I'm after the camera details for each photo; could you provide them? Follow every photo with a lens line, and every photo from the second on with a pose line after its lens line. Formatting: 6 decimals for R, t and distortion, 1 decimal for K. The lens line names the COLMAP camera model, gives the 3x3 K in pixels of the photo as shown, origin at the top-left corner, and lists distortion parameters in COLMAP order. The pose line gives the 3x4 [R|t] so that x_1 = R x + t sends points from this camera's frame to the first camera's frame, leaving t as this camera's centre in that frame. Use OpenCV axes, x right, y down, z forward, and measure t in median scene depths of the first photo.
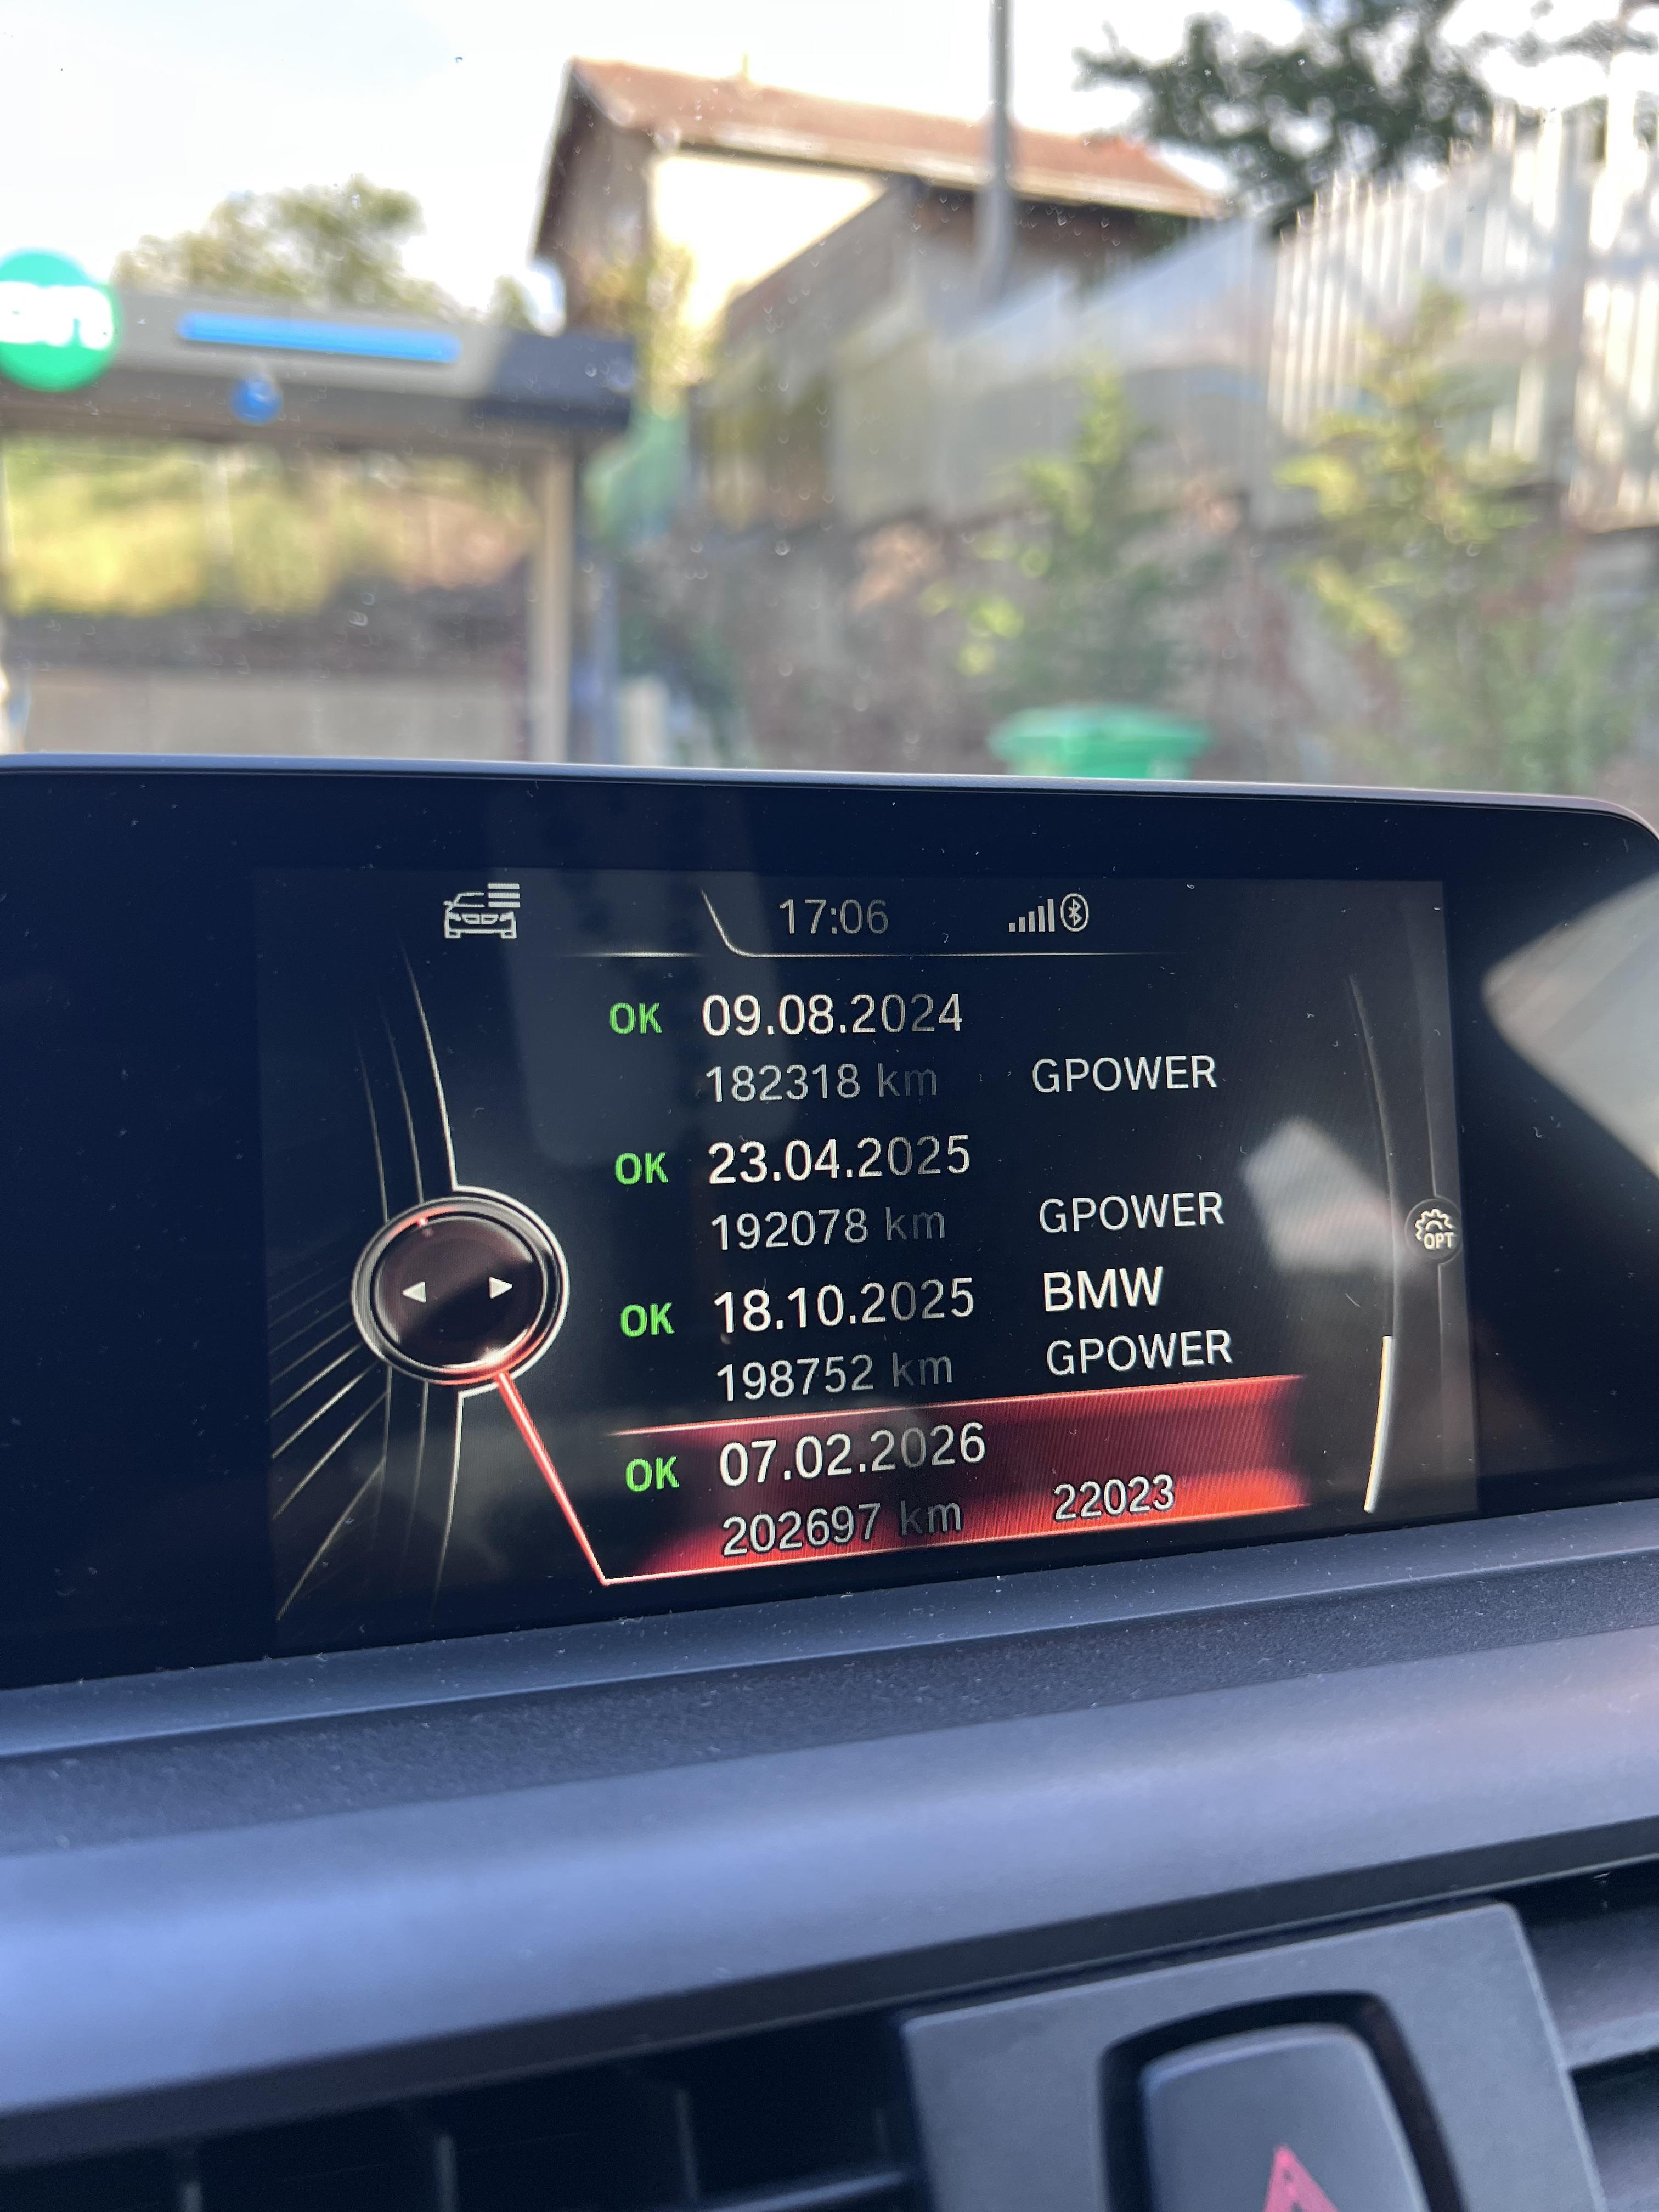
lens RADIAL K [[1666.7, 0, 829.5], [0, 1666.7, 1106.0], [0, 0, 1]] dist [0.000879, 0.005781]
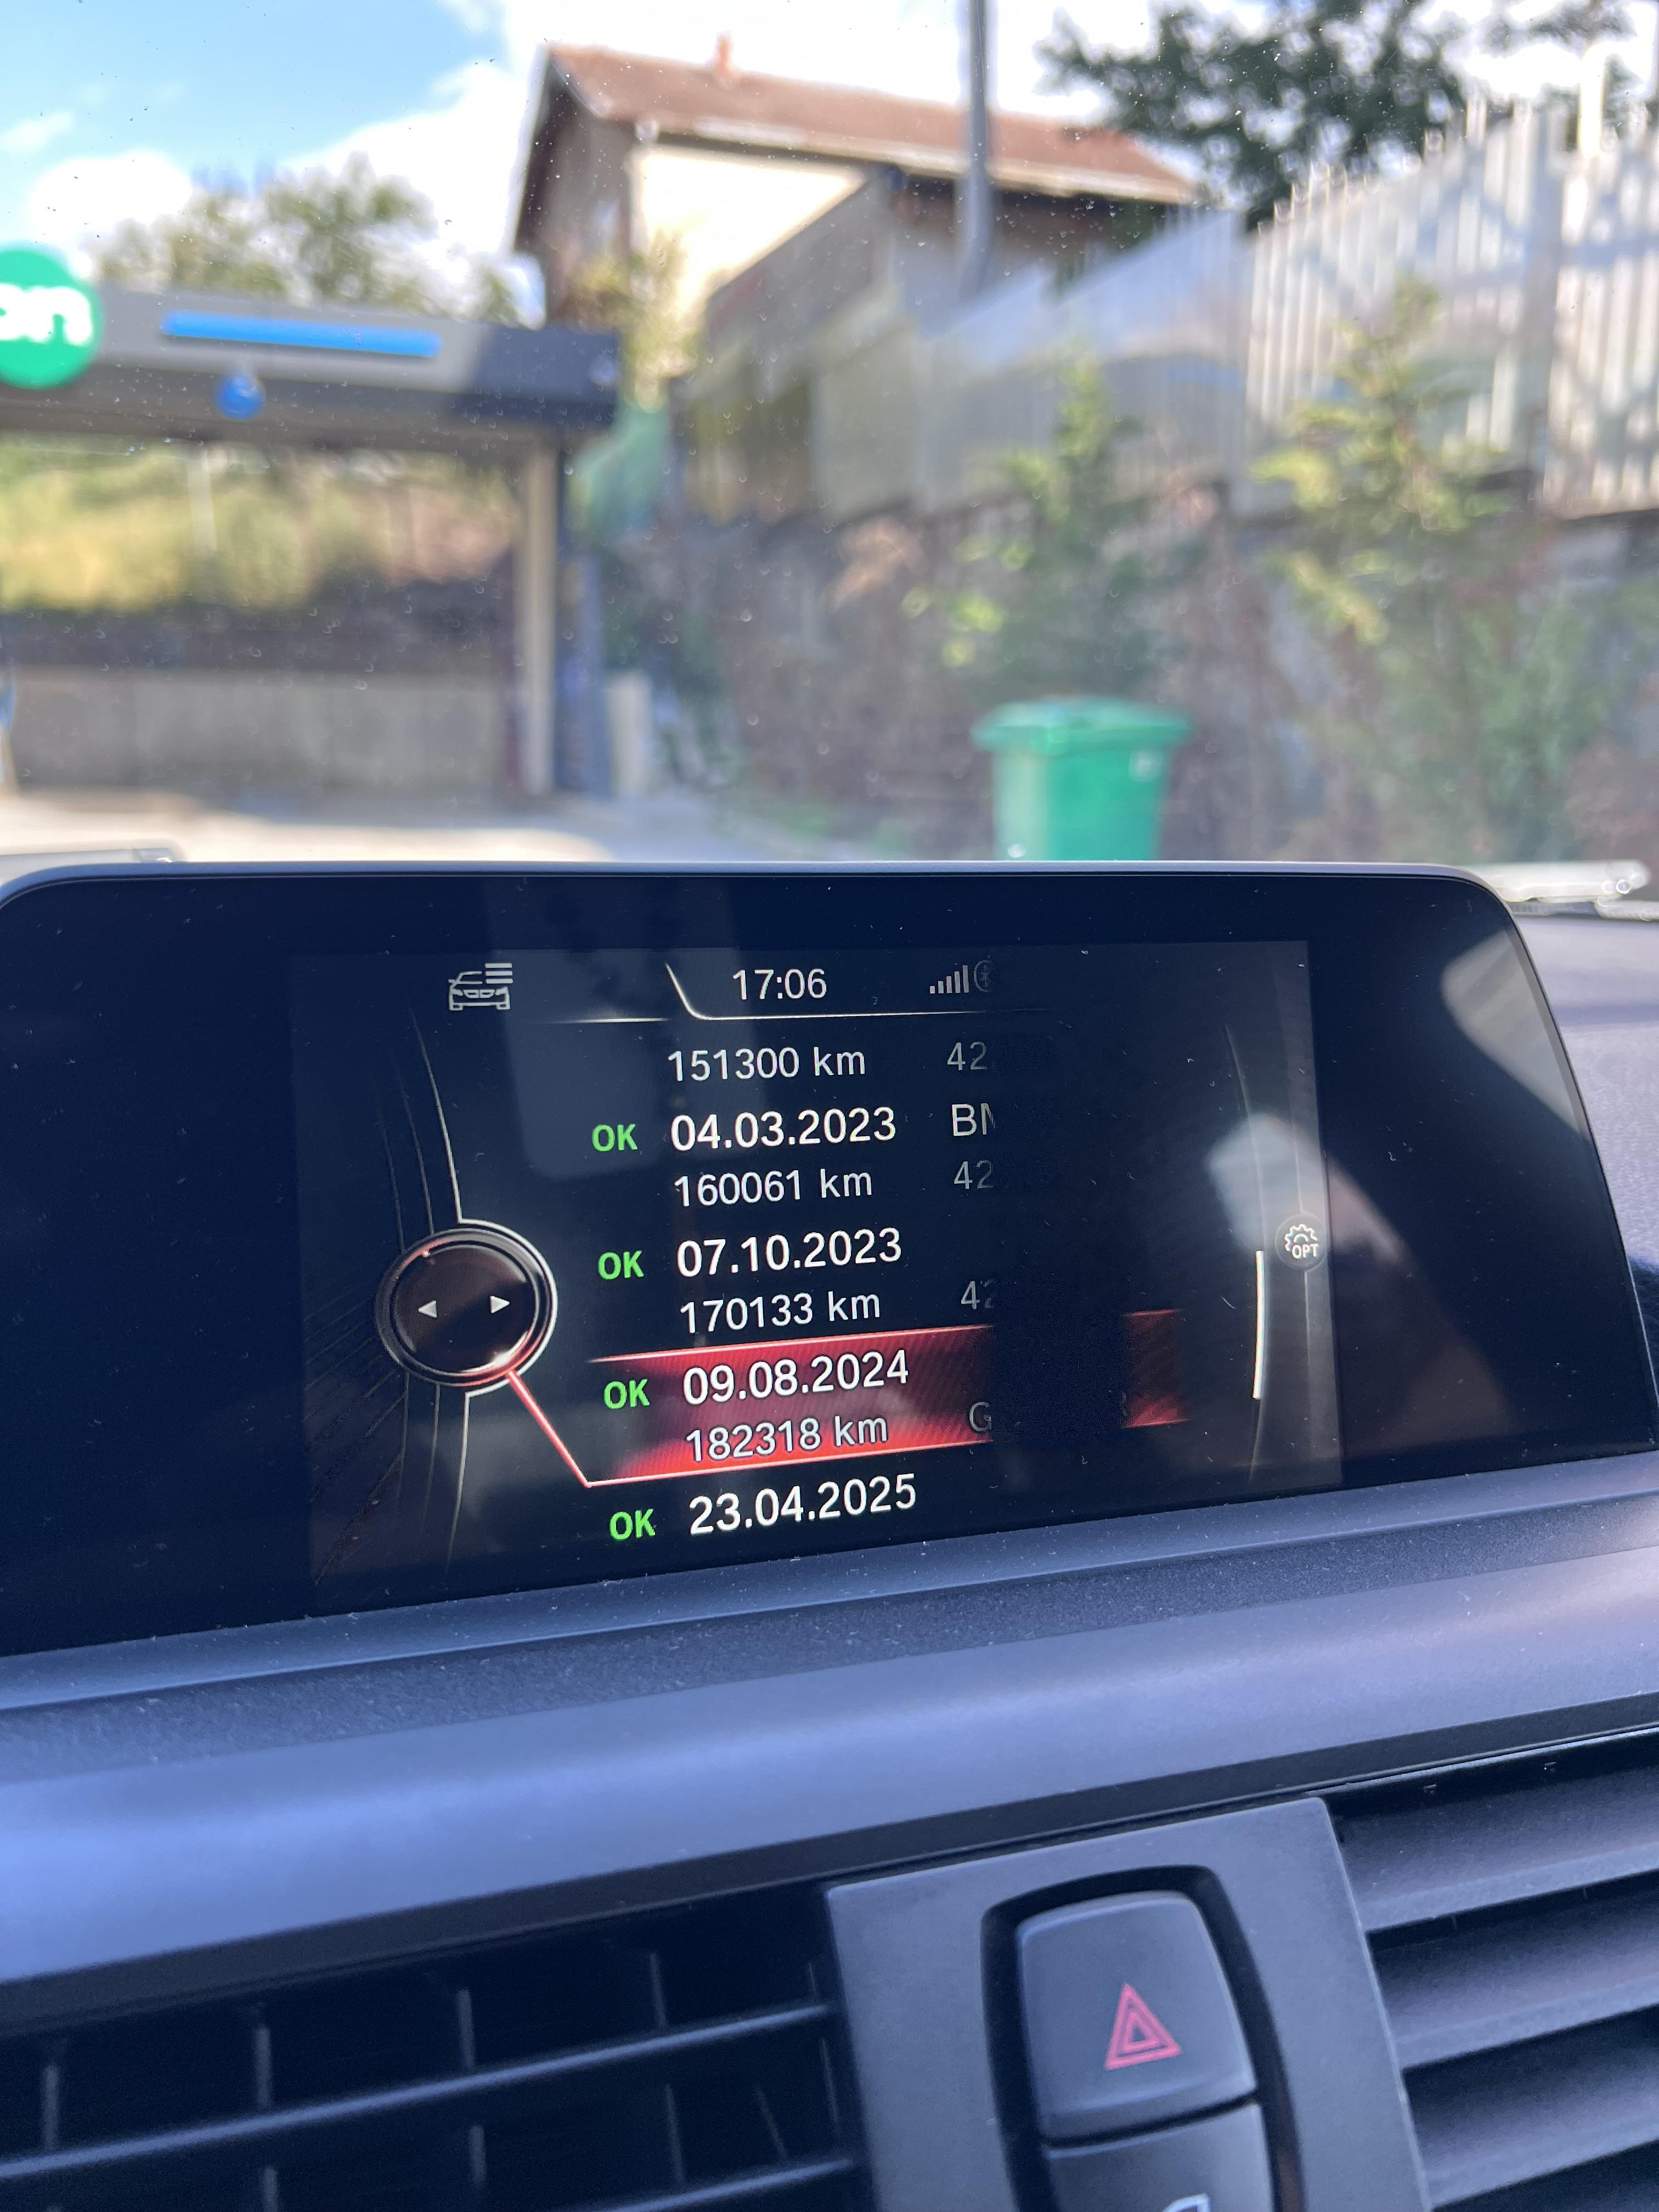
lens RADIAL K [[1654.5, 0, 829.5], [0, 1654.5, 1106.0], [0, 0, 1]] dist [0.015258, -0.001048]
pose [[0.999927, -0.010420, 0.006085, 0.001308], [0.010371, 0.999915, 0.007957, -0.001600], [-0.006167, -0.007893, 0.999950, -0.007409]]
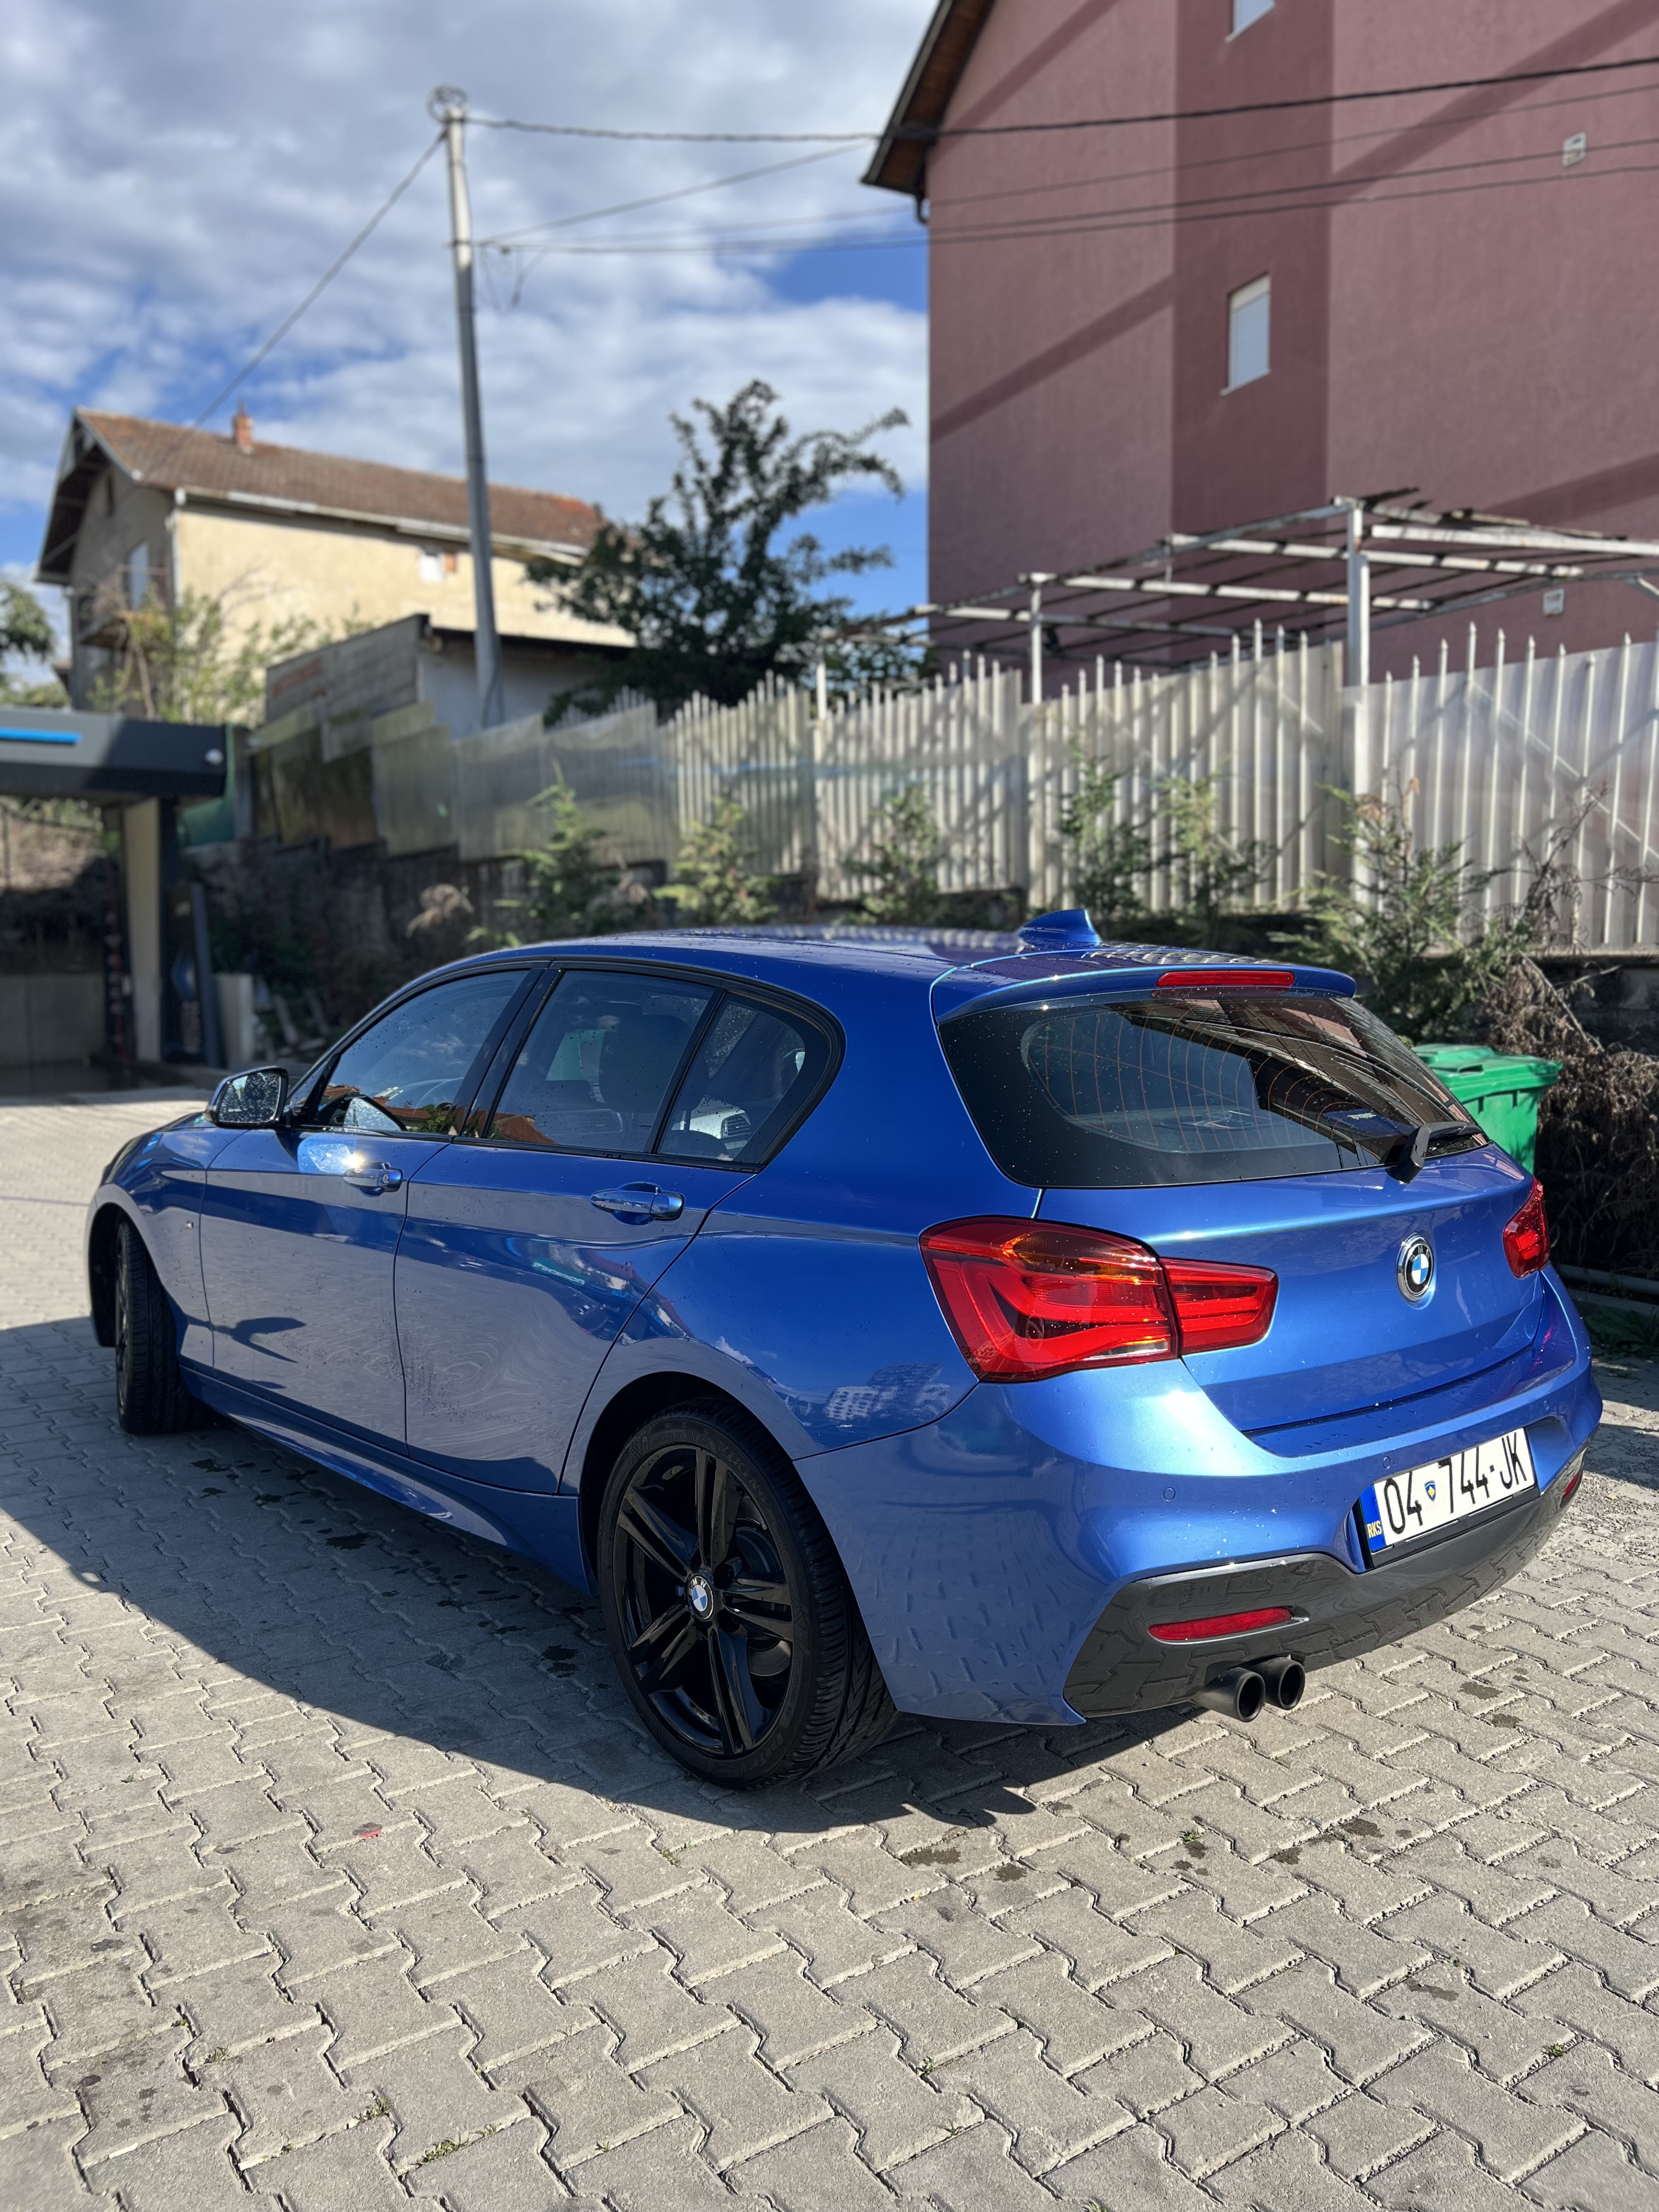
lens RADIAL K [[1654.5, 0, 829.5], [0, 1654.5, 1106.0], [0, 0, 1]] dist [0.015258, -0.001048]
pose [[0.956214, -0.061005, 0.286241, -0.064701], [0.099481, 0.987550, -0.121853, 0.075352], [-0.275244, 0.144993, 0.950378, -0.494474]]
